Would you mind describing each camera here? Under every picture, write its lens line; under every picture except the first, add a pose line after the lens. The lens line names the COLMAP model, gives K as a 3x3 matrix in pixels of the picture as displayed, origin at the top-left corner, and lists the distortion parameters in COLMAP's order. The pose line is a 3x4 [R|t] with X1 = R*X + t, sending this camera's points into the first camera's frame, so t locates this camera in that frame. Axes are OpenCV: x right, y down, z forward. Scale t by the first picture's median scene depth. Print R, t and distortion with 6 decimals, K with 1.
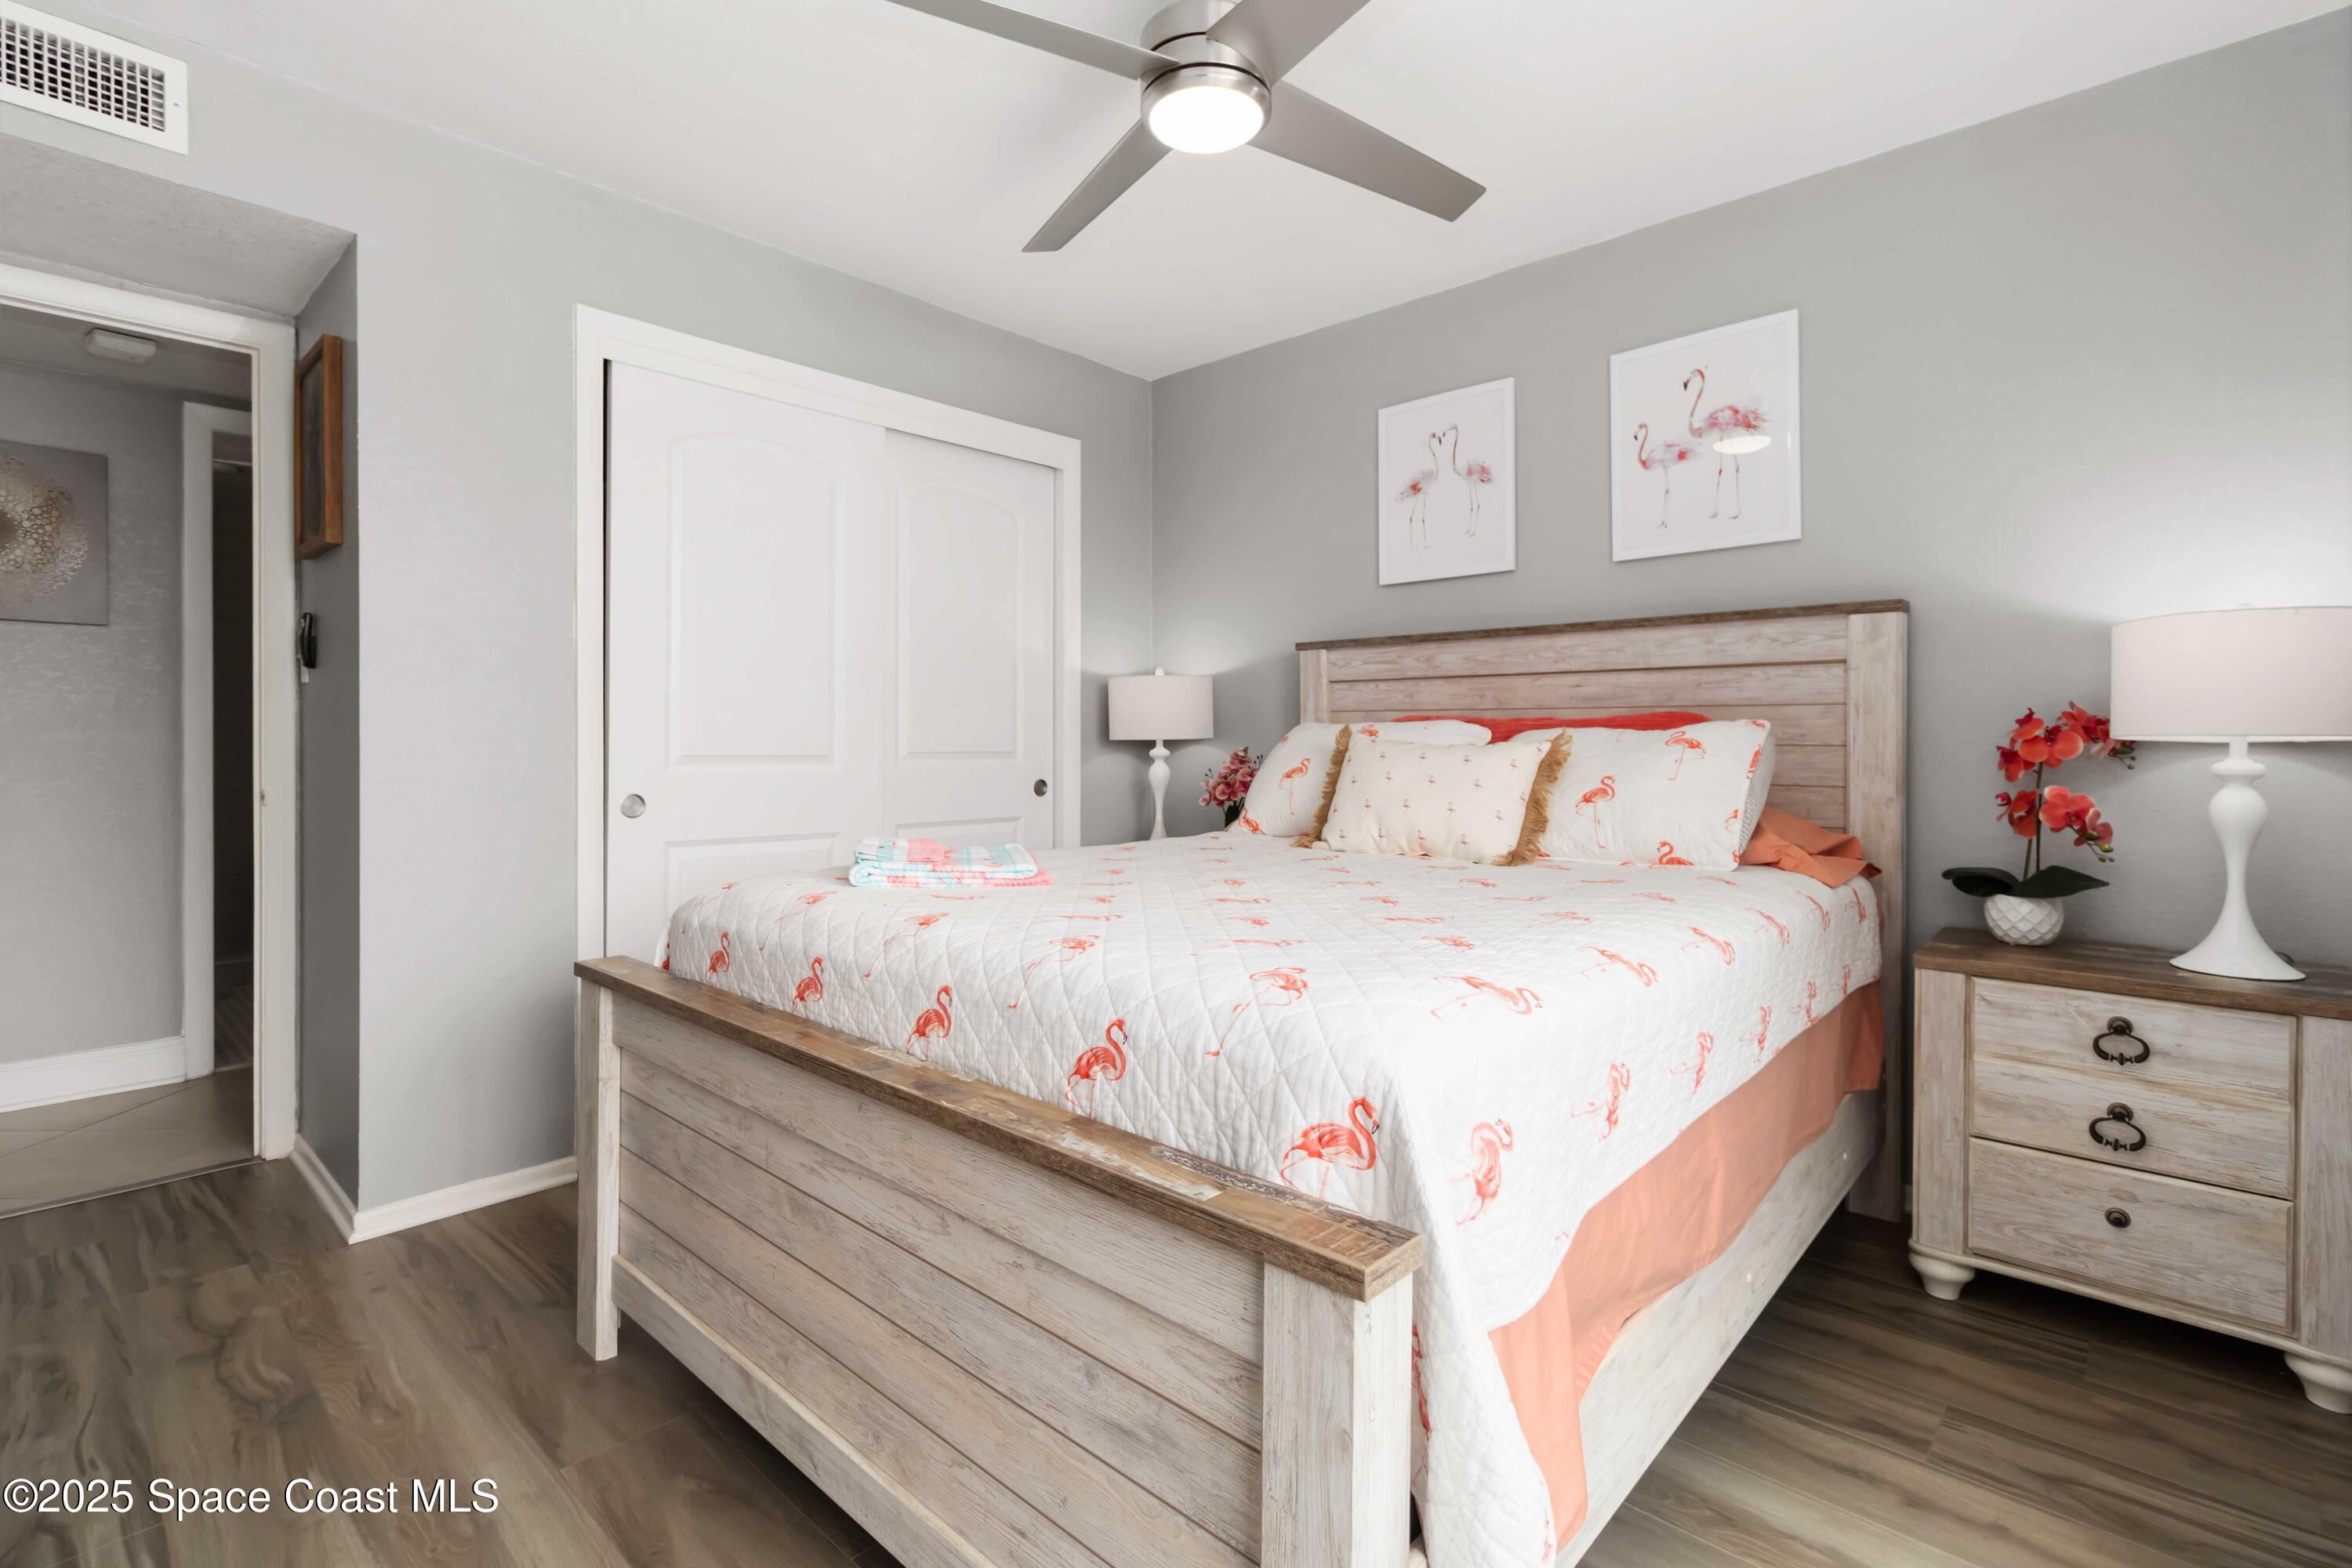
lens RADIAL K [[1083.5, 0, 1184.4], [0, 1083.5, 771.2], [0, 0, 1]] dist [0.001025, -0.000438]
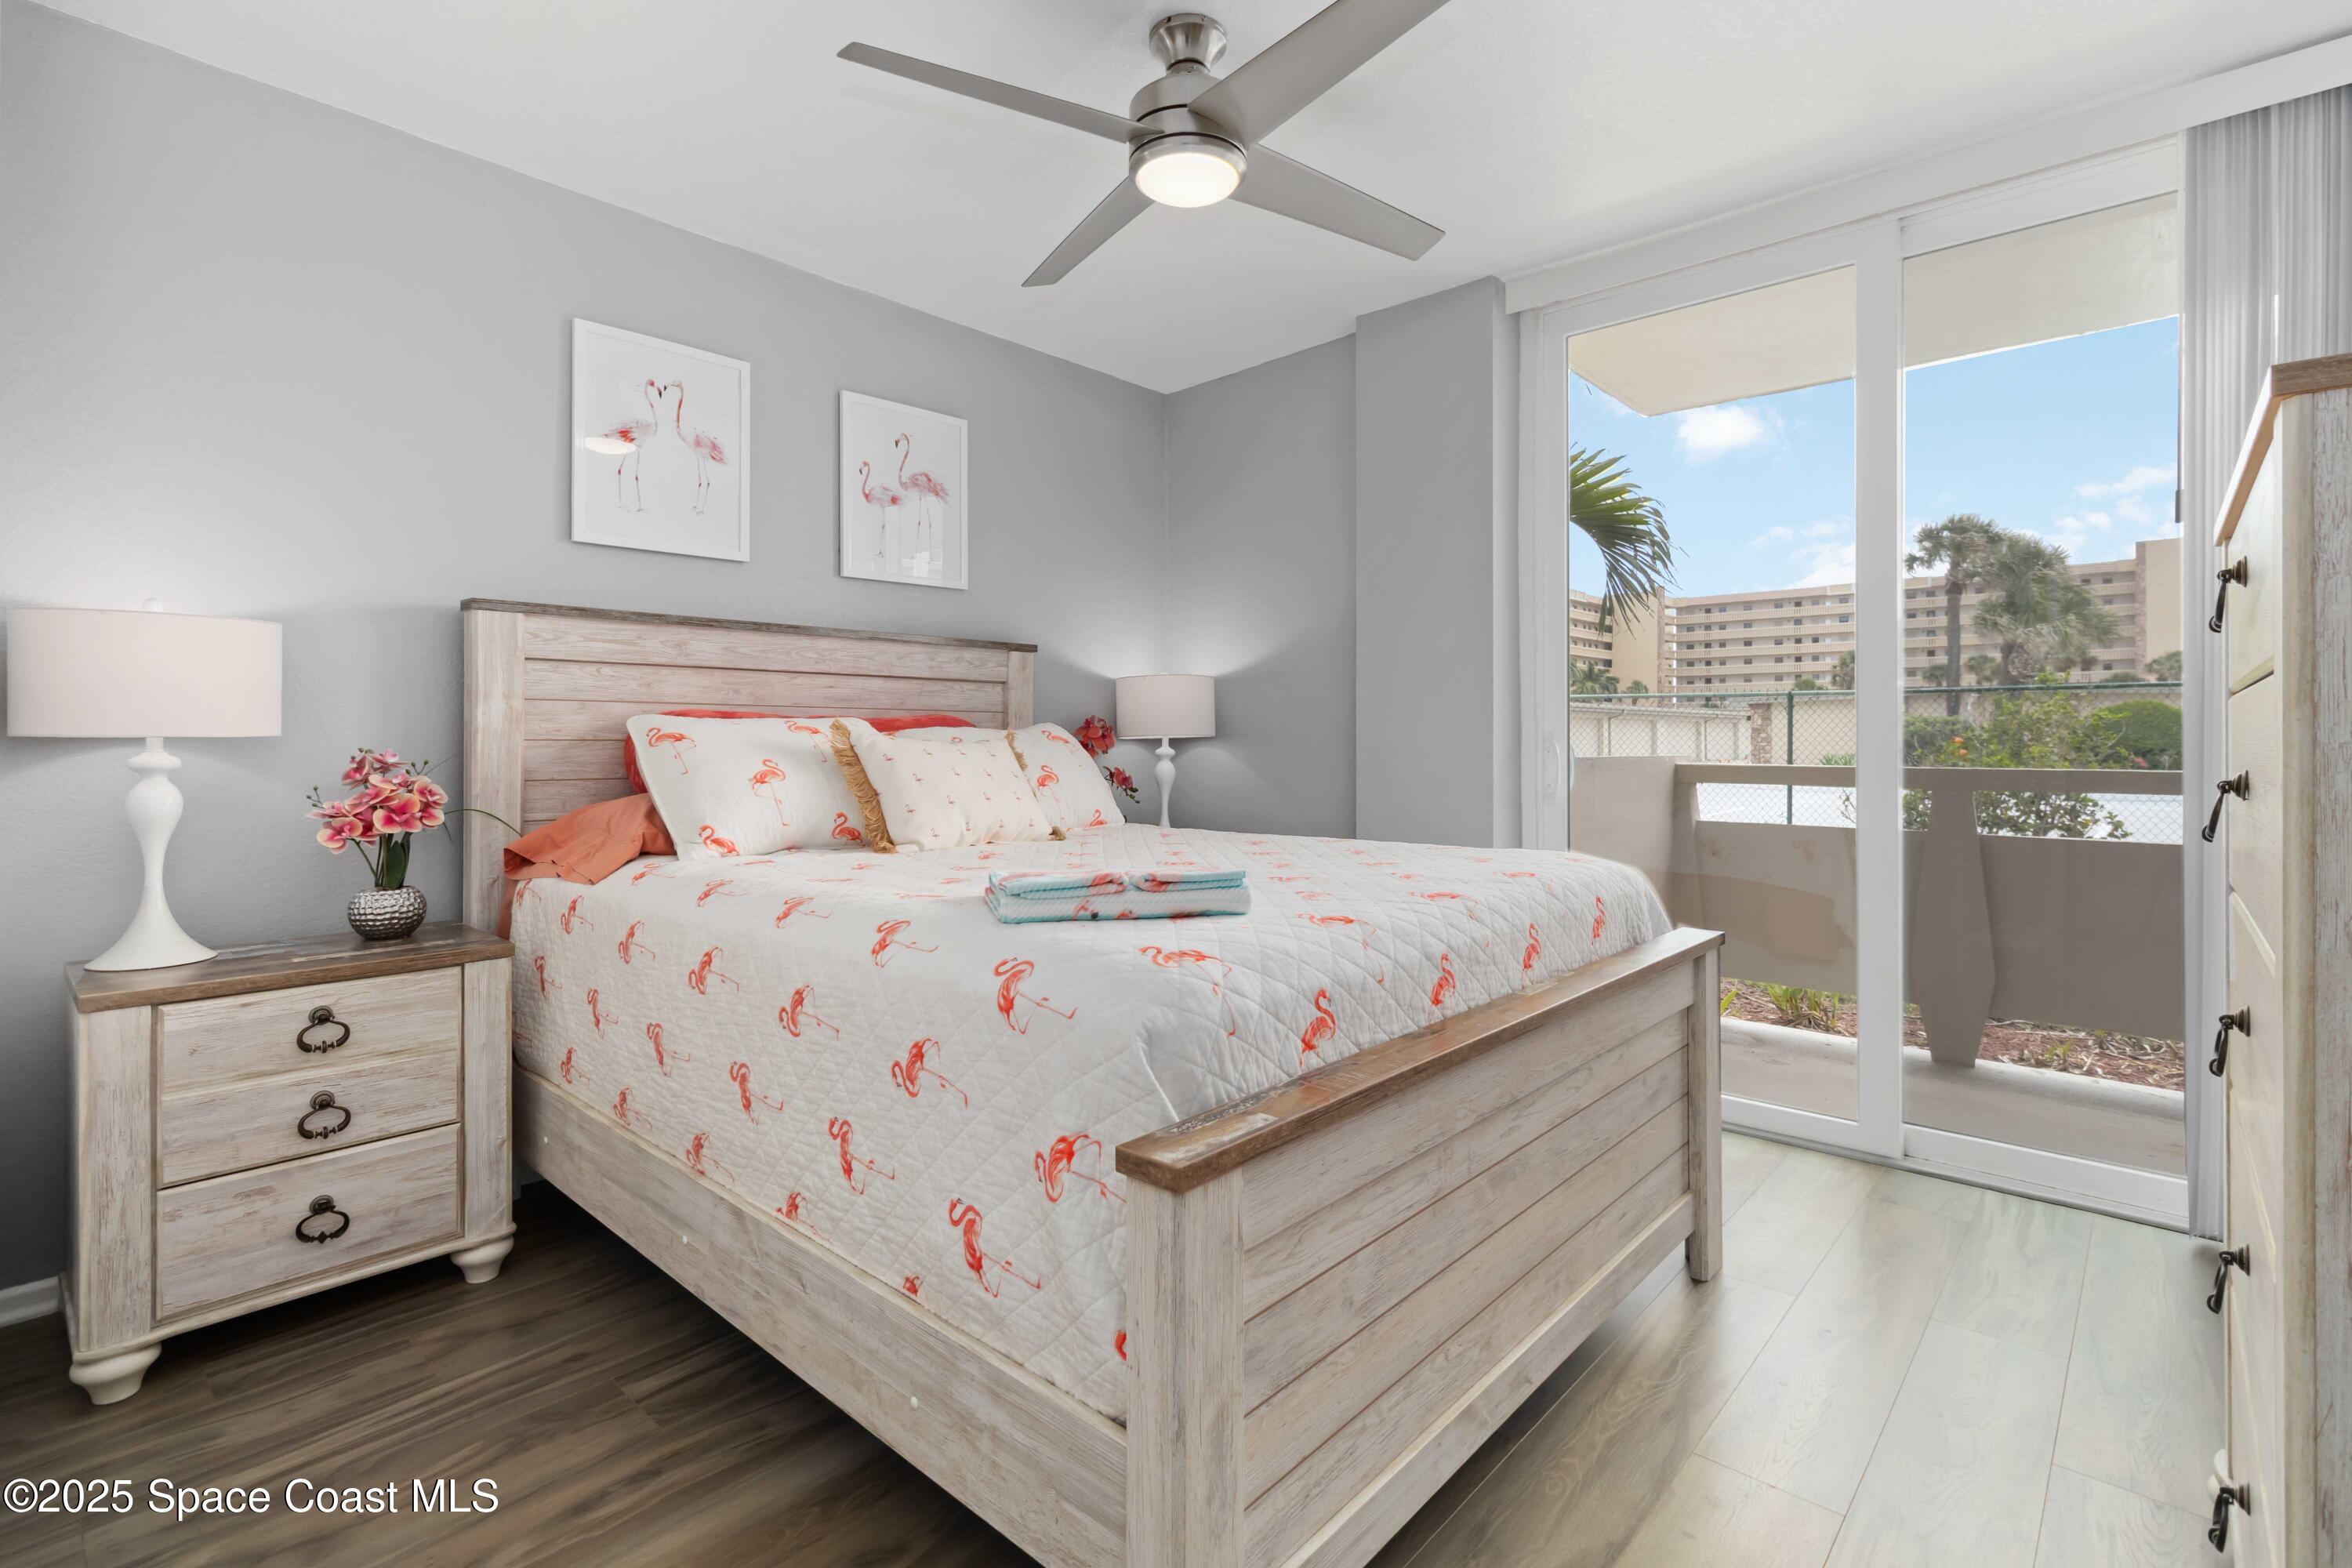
lens RADIAL K [[1083.5, 0, 1226.6], [0, 1083.5, 729.3], [0, 0, 1]] dist [0.001025, -0.000438]
pose [[-0.033885, 0.007058, 0.999401, -0.626183], [0.027082, 0.999614, -0.006142, -0.017635], [-0.999059, 0.026858, -0.034063, 0.568355]]
